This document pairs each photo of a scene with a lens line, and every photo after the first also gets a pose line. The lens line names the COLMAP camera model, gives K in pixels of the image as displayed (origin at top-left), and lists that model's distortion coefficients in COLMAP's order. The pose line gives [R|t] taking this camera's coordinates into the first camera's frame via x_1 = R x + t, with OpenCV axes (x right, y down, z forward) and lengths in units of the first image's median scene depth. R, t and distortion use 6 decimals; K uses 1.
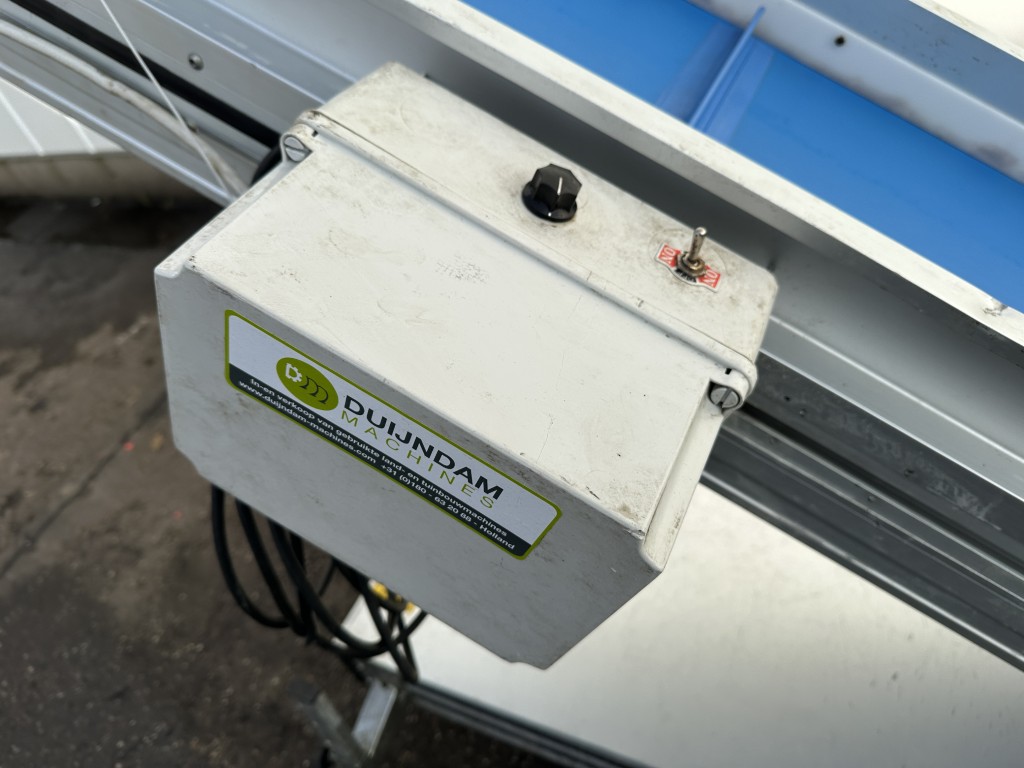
lens RADIAL K [[718.8, 0, 502.8], [0, 718.8, 386.1], [0, 0, 1]] dist [0.043045, -0.039999]
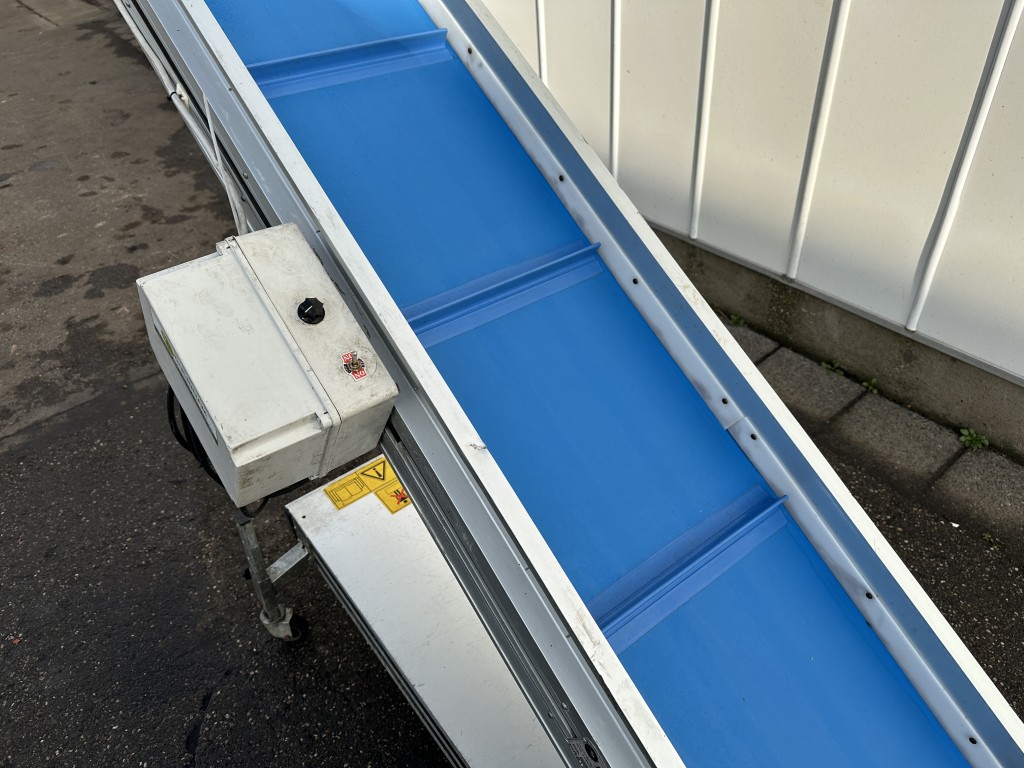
lens RADIAL K [[718.8, 0, 507.4], [0, 718.8, 393.9], [0, 0, 1]] dist [0.043045, -0.039999]
pose [[0.876310, 0.424342, -0.228066, 0.319012], [-0.420125, 0.904820, 0.069249, -0.115797], [0.235744, 0.035133, 0.971180, -0.264240]]
